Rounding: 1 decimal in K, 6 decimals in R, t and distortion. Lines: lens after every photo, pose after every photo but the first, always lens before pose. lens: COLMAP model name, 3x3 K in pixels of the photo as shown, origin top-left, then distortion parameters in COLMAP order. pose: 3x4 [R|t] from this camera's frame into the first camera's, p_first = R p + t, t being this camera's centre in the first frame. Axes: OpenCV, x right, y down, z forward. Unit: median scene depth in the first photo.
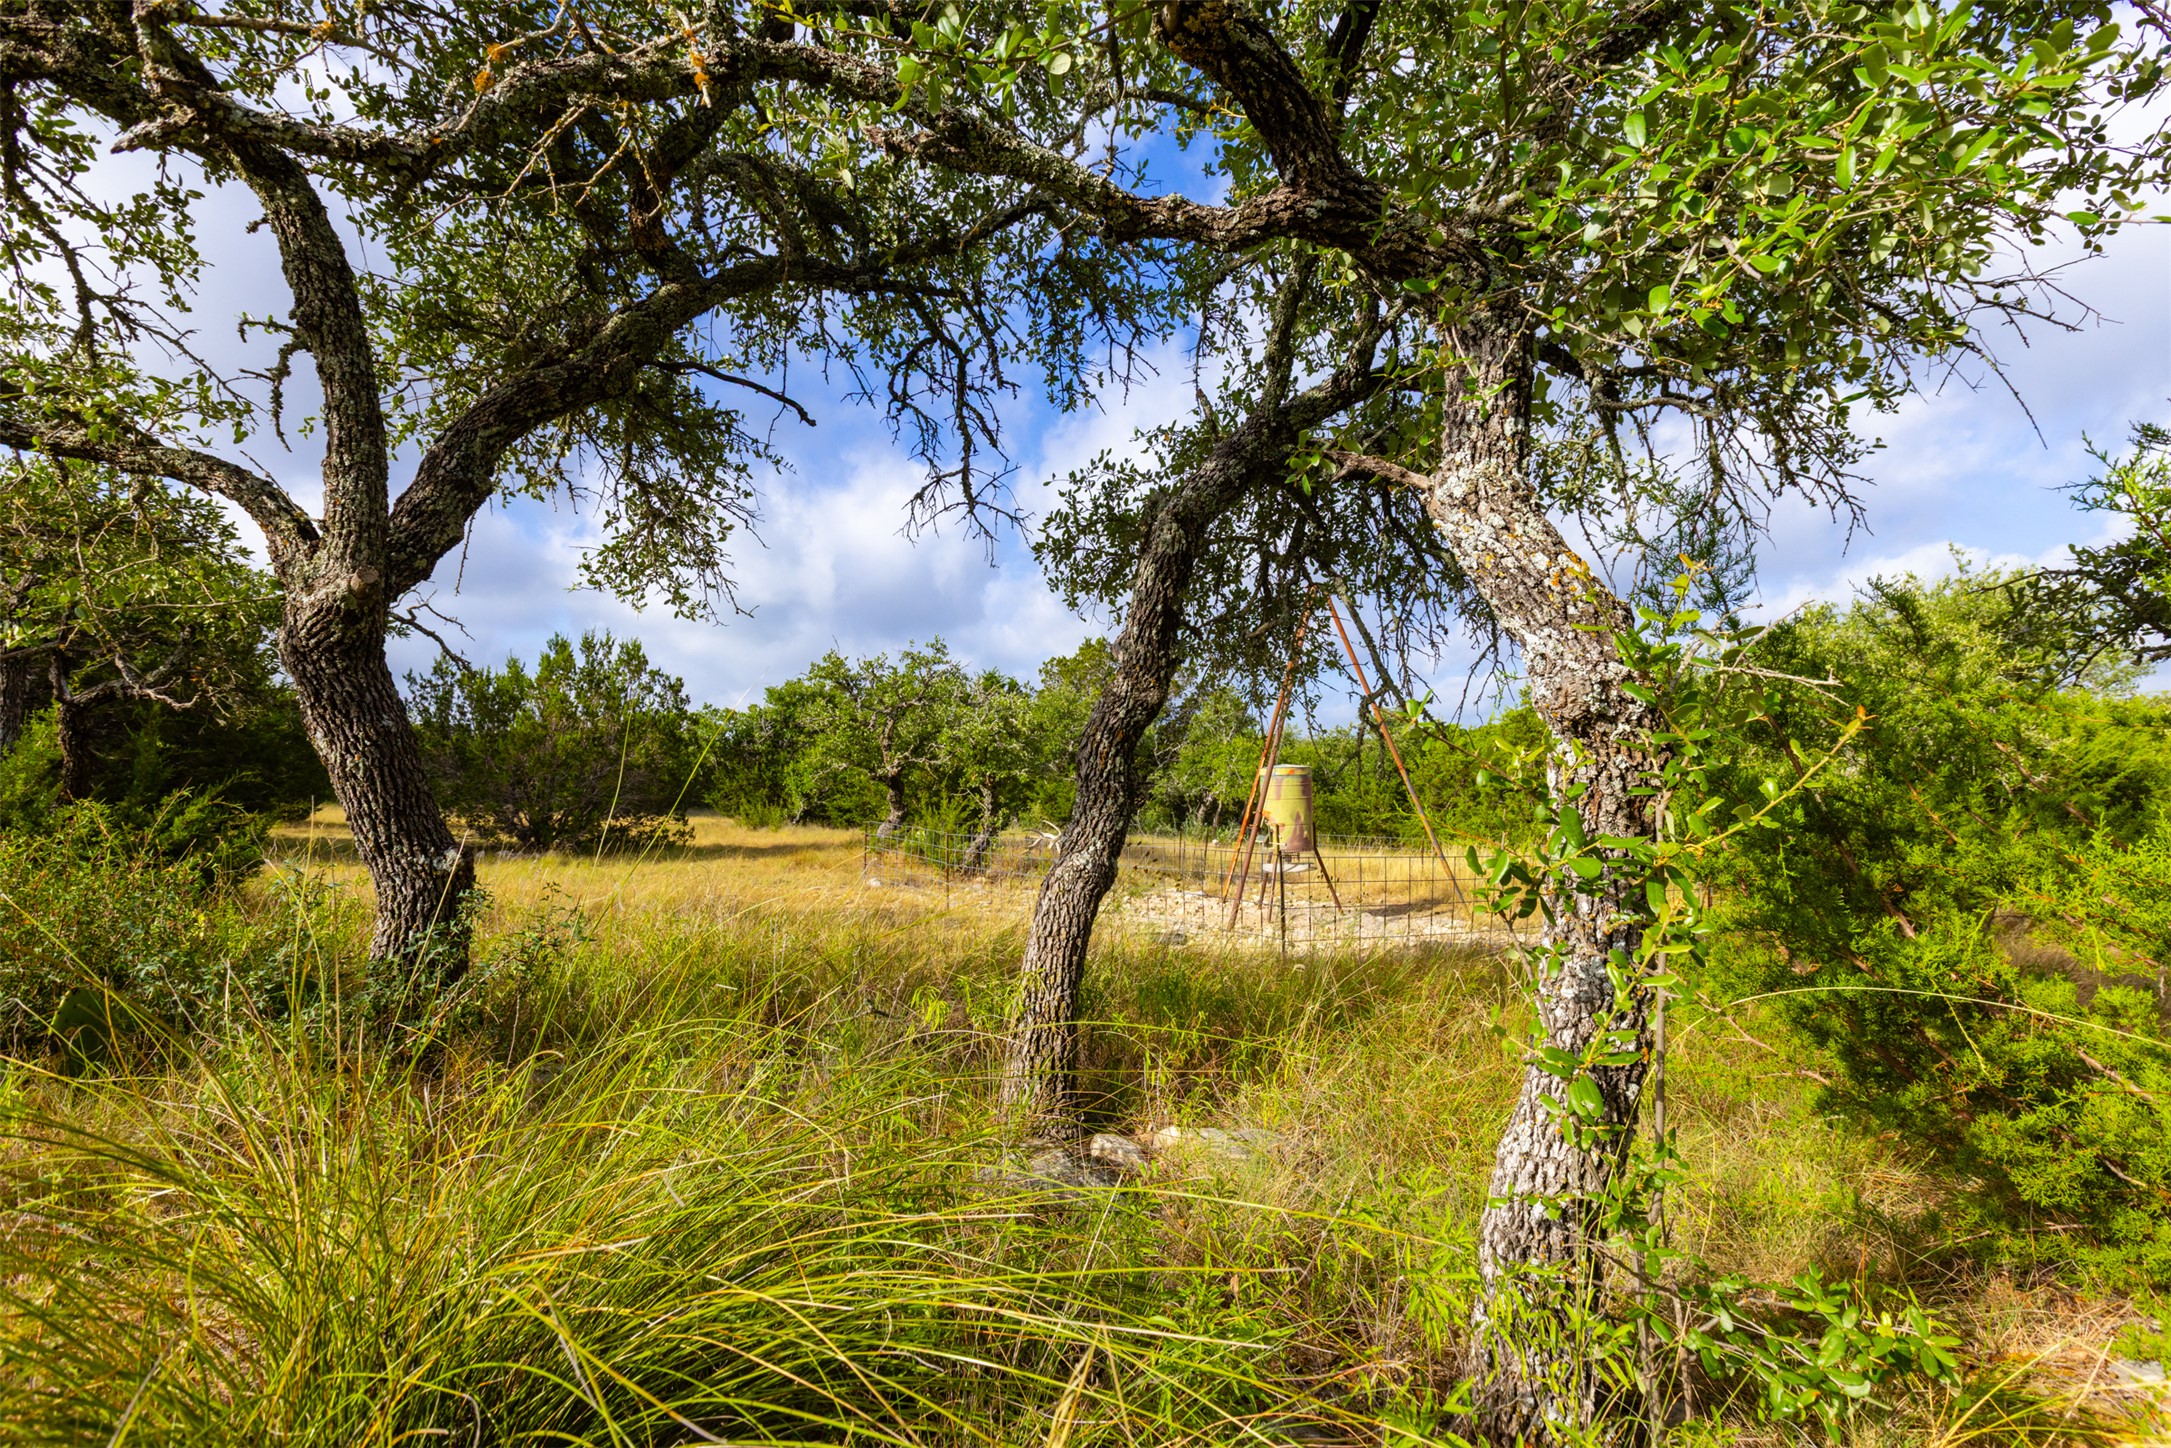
lens RADIAL K [[1003.1, 0, 1083.9], [0, 1003.1, 725.8], [0, 0, 1]] dist [0.001428, 0.000010]
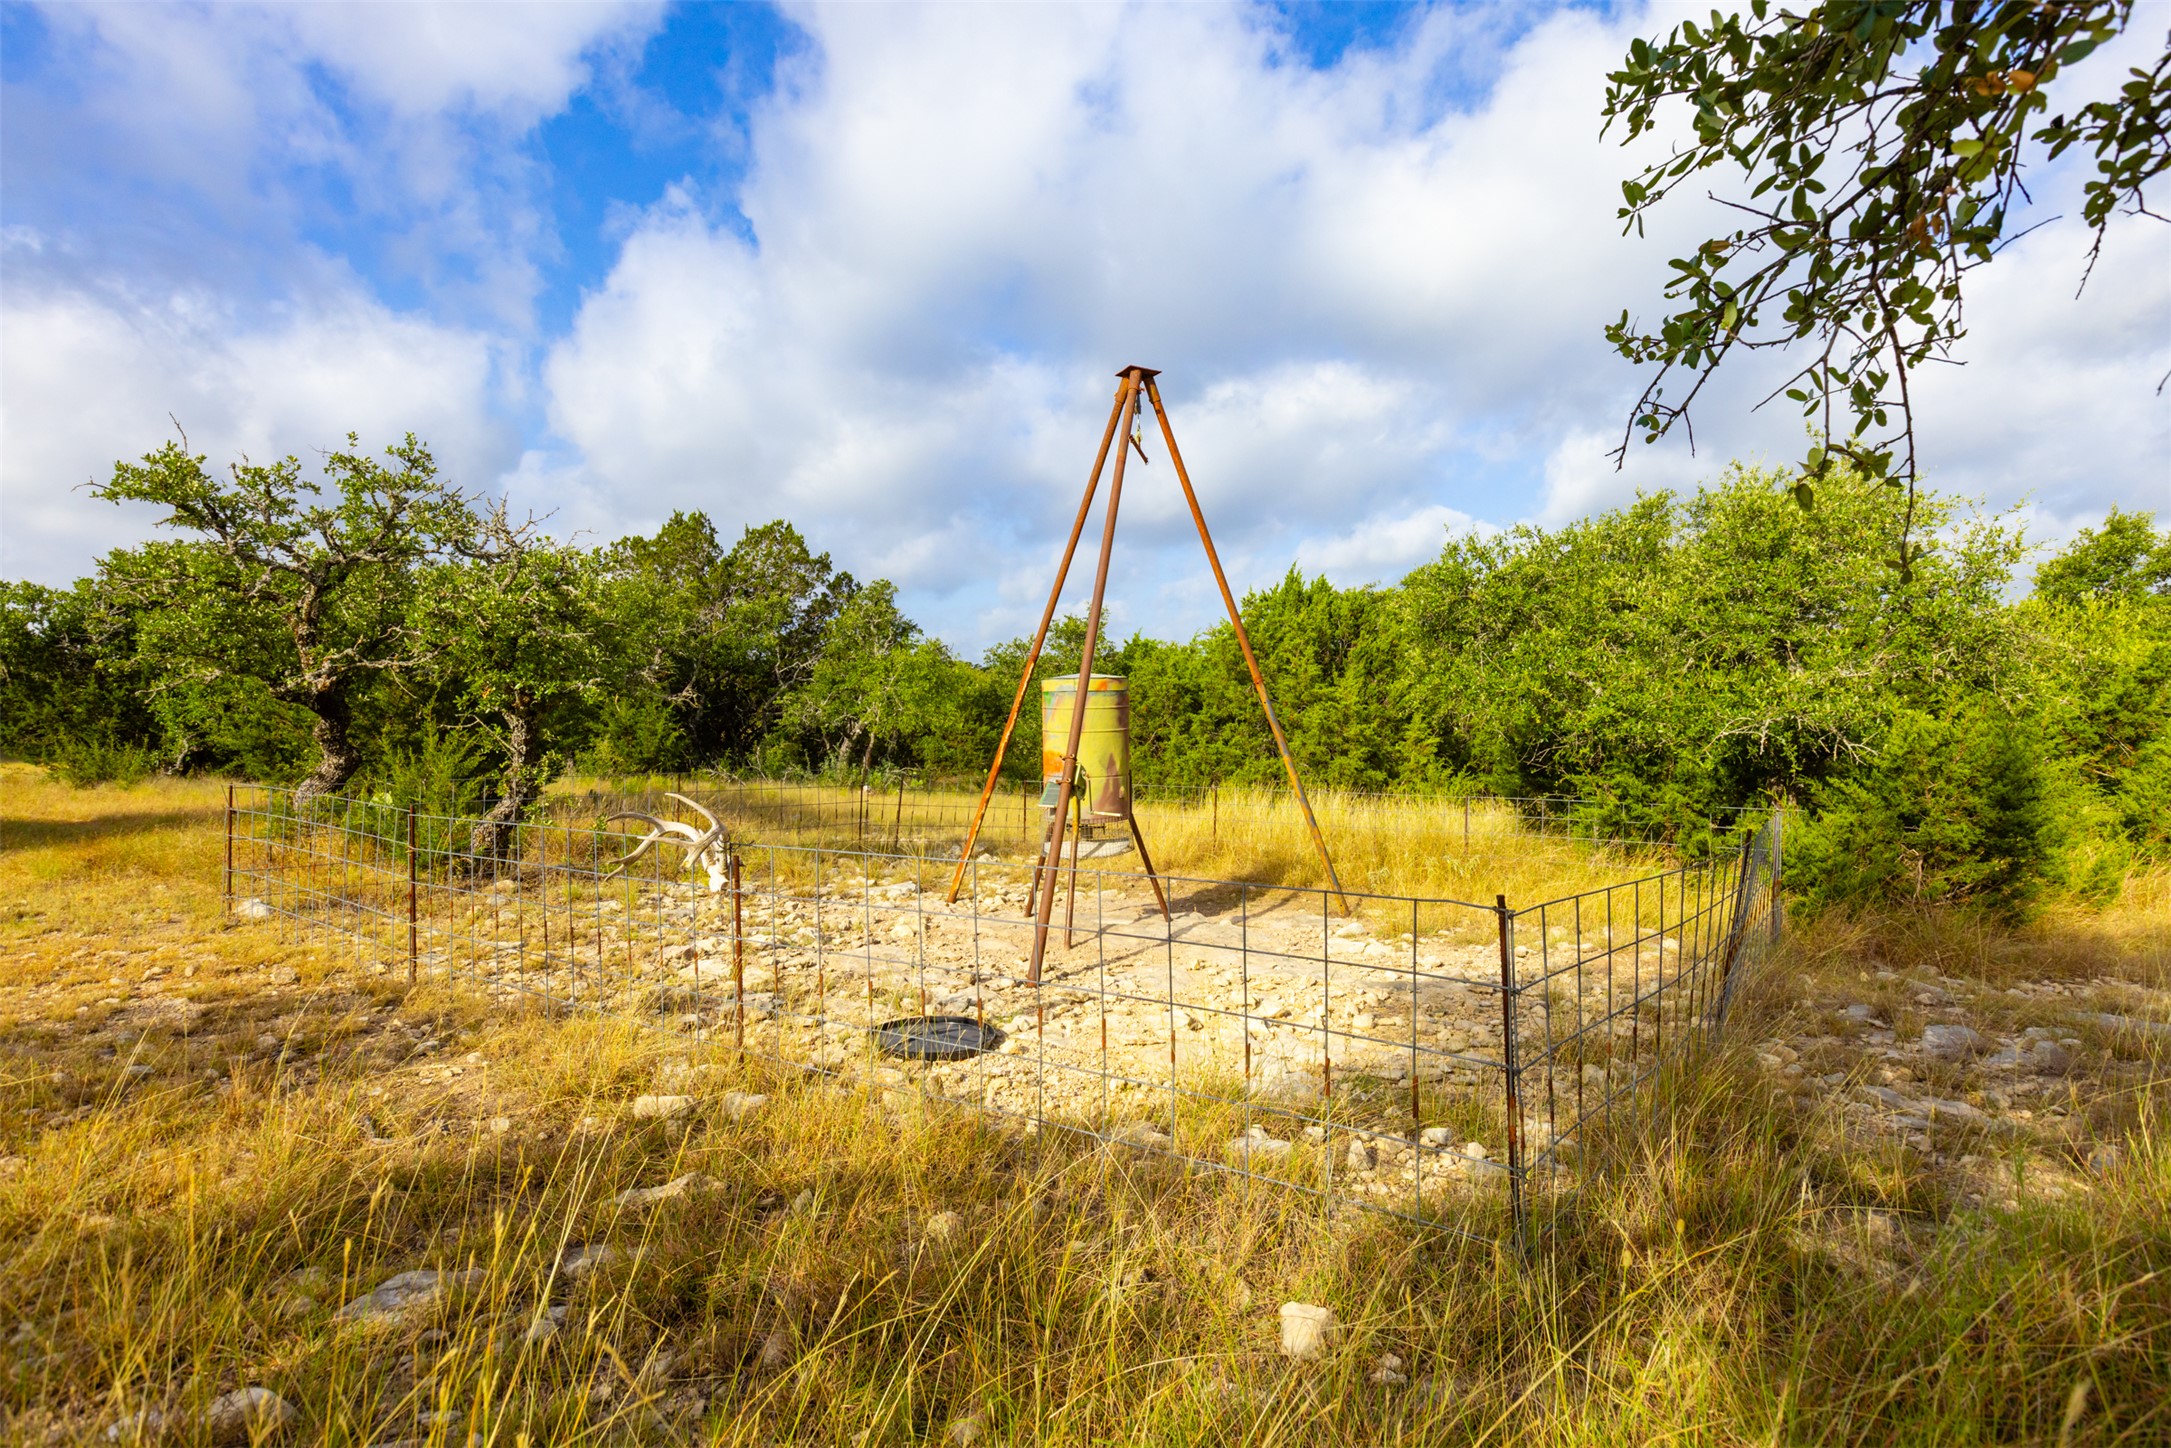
lens RADIAL K [[1069.7, 0, 1093.5], [0, 1069.7, 721.7], [0, 0, 1]] dist [0.000028, -0.000169]
pose [[0.924595, -0.003300, 0.380937, -0.024893], [-0.021666, 0.997889, 0.061229, 0.021016], [-0.380334, -0.064865, 0.922572, 0.302778]]
